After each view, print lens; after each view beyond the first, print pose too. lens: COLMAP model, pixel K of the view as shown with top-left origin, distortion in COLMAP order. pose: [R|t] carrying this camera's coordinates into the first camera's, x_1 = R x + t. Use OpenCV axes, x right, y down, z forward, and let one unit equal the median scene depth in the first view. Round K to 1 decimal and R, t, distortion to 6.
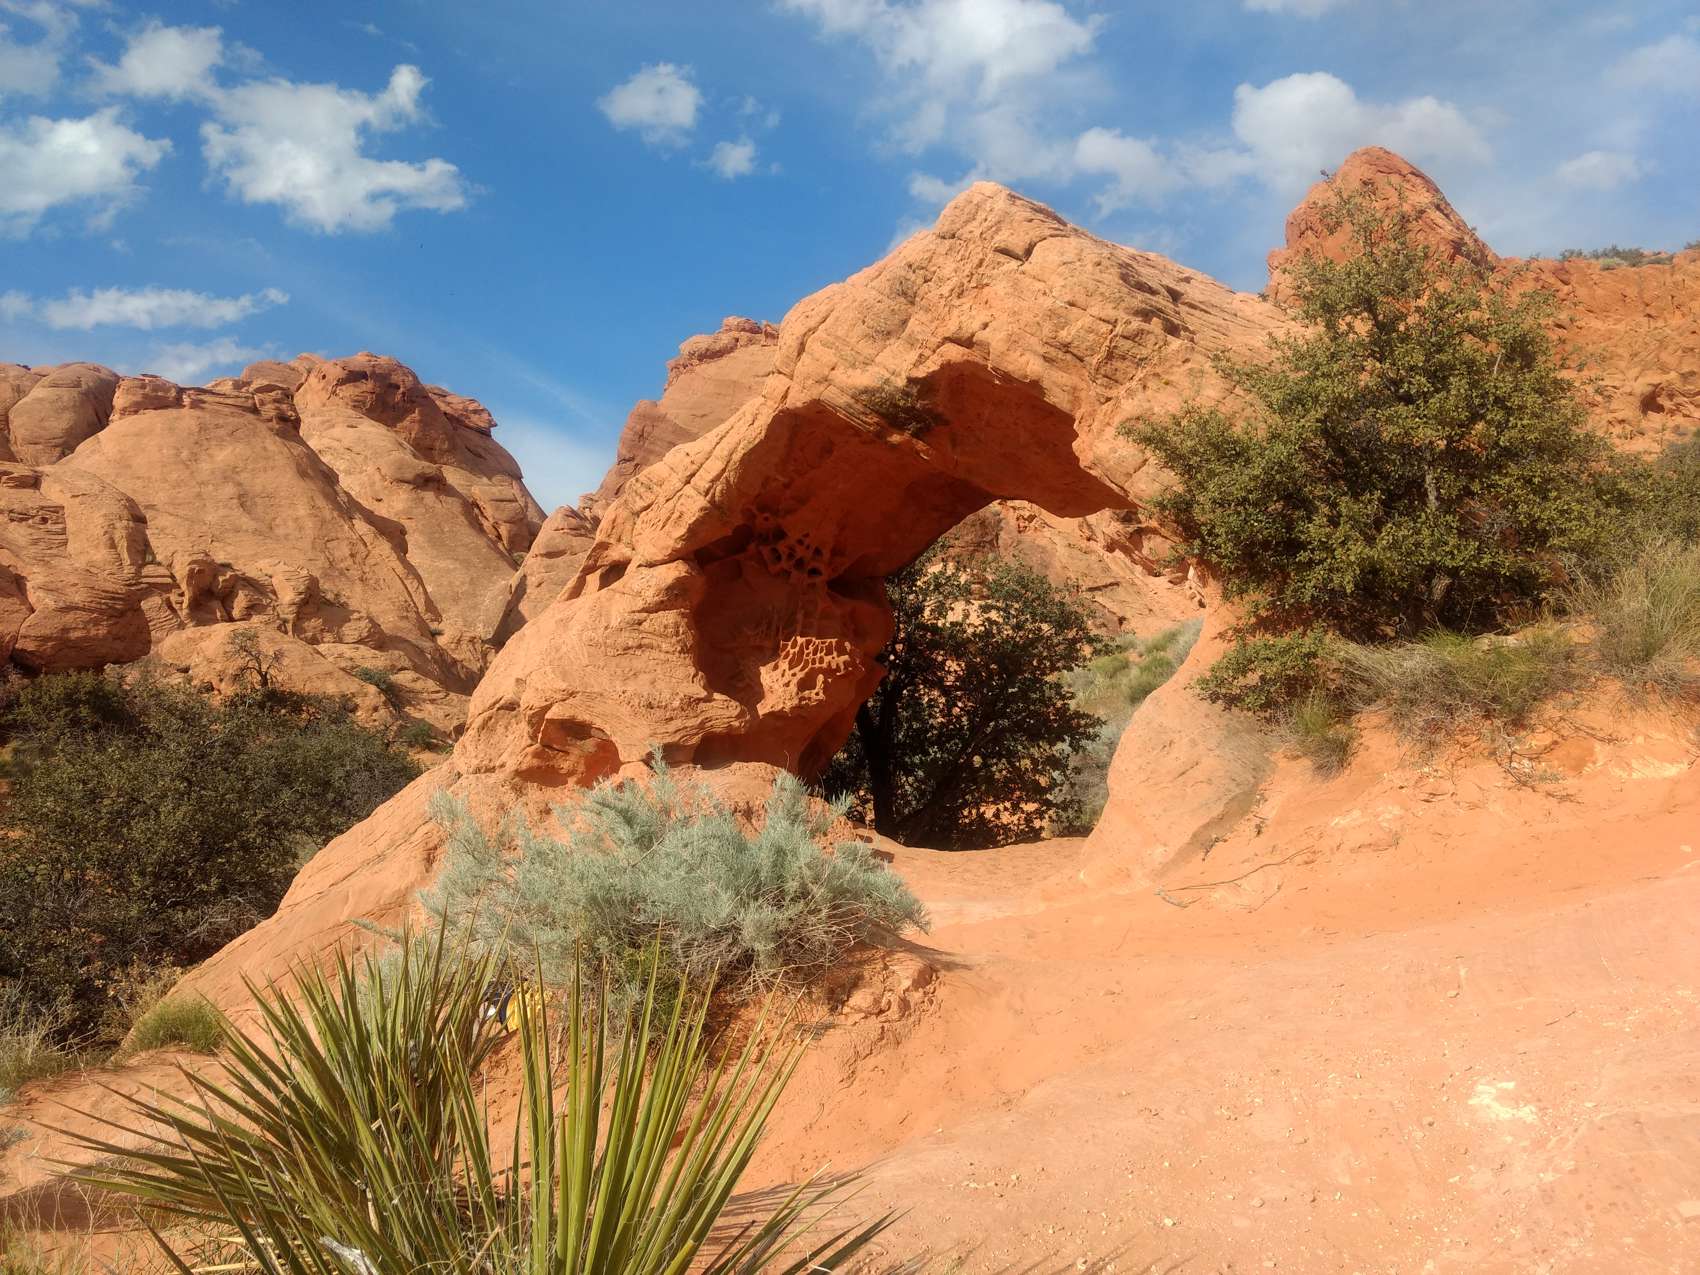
lens RADIAL K [[1315.6, 0, 845.1], [0, 1315.6, 601.8], [0, 0, 1]] dist [0.016850, 0.013455]
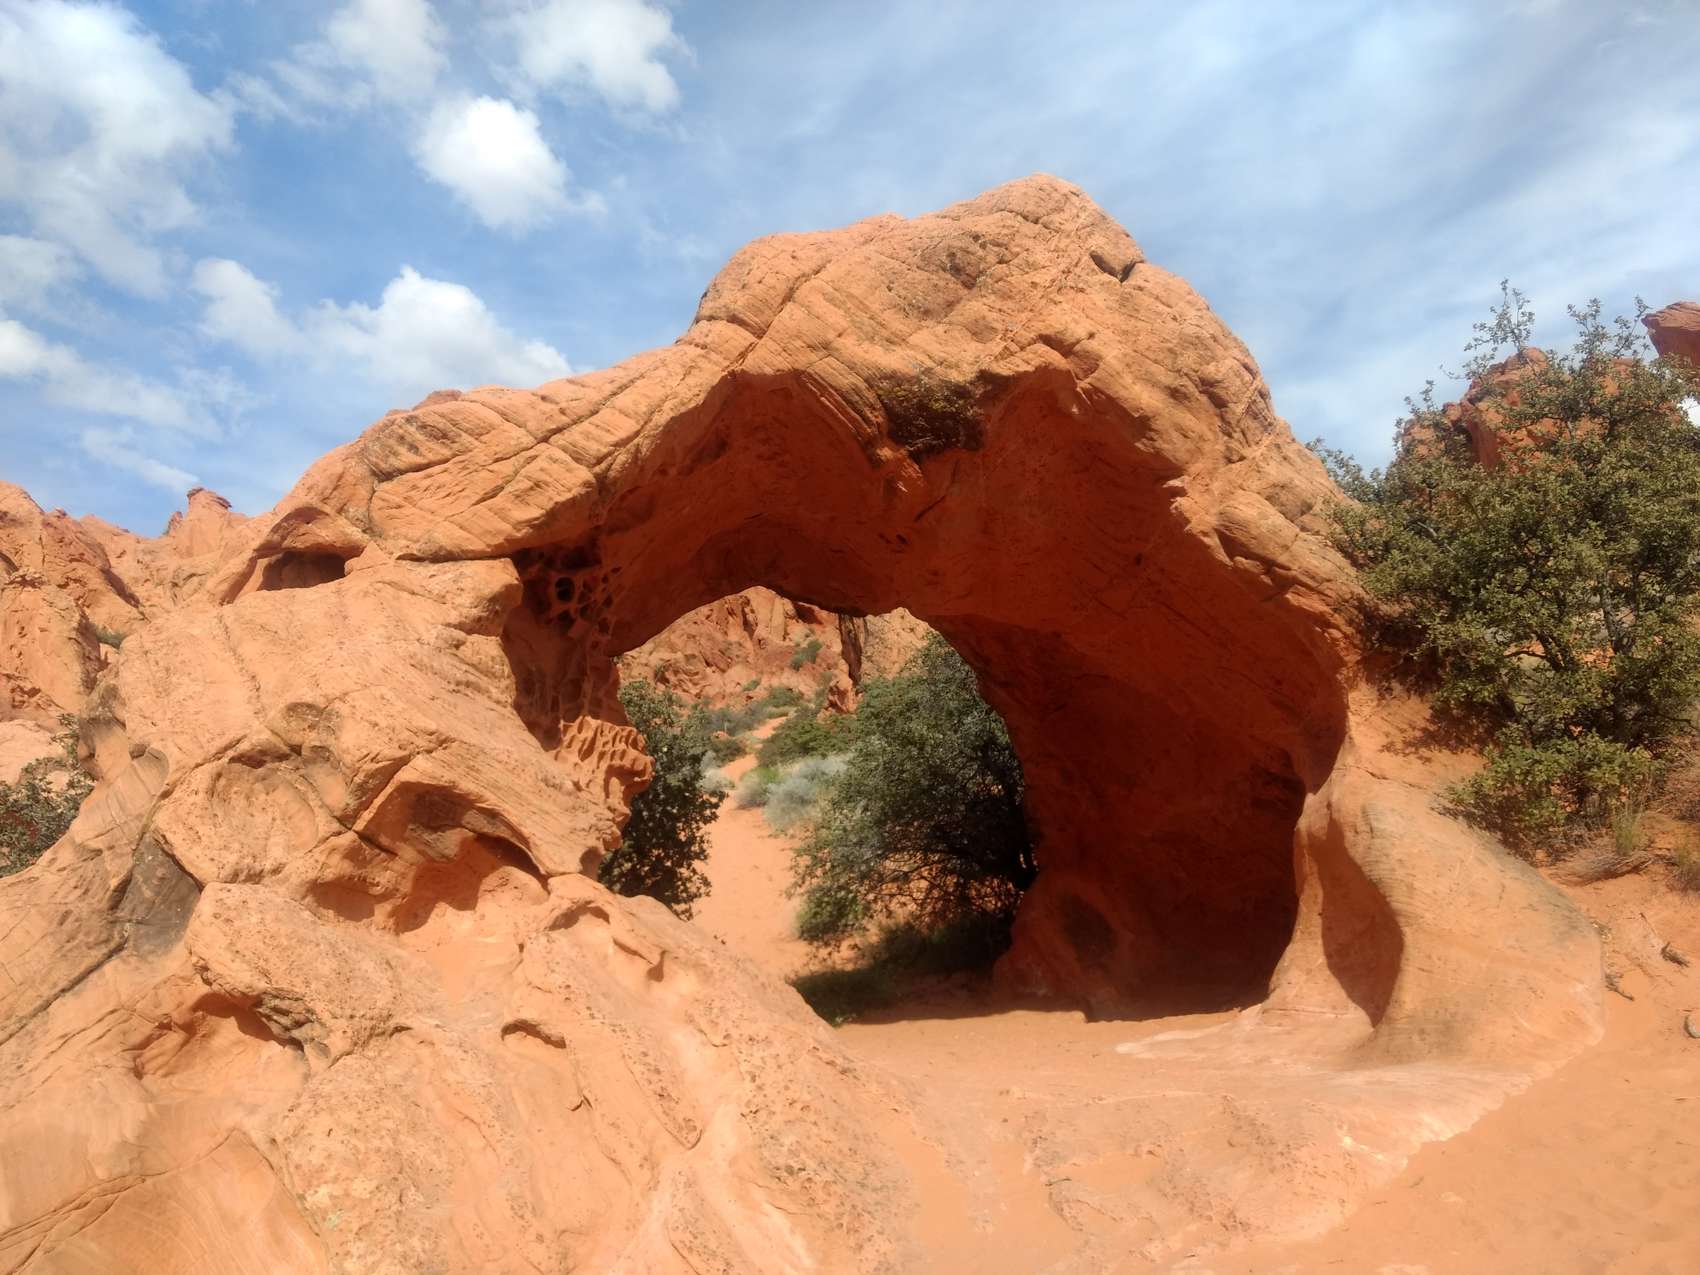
lens RADIAL K [[1315.6, 0, 833.8], [0, 1315.6, 629.9], [0, 0, 1]] dist [0.016850, 0.013455]
pose [[0.728057, 0.183612, 0.660469, -0.440277], [-0.079077, 0.979525, -0.185141, 0.108873], [-0.680940, 0.082566, 0.727670, 0.479033]]
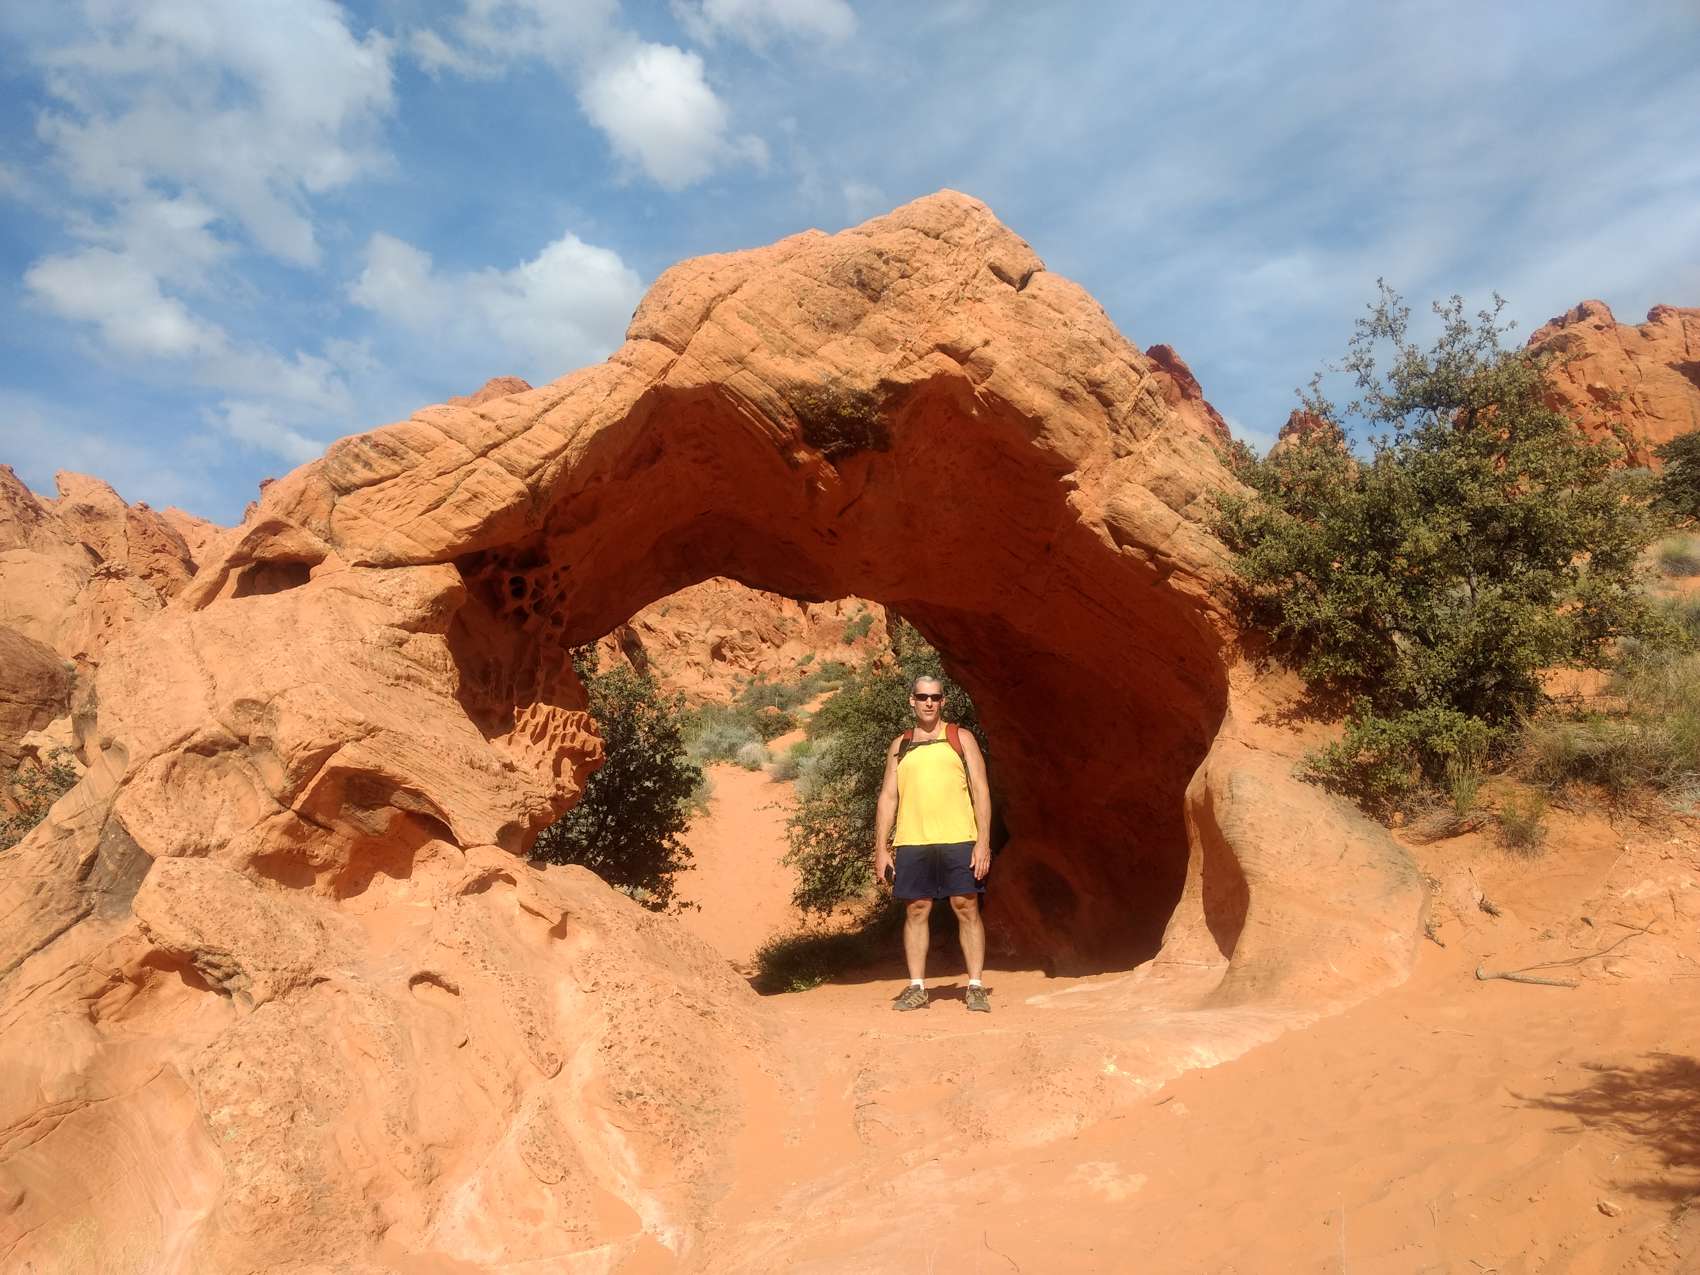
lens RADIAL K [[1315.6, 0, 836.4], [0, 1315.6, 614.7], [0, 0, 1]] dist [0.016850, 0.013455]
pose [[0.762241, 0.162524, 0.626558, -0.420851], [-0.067431, 0.982636, -0.172855, 0.104956], [-0.643771, 0.089507, 0.759965, 0.377181]]
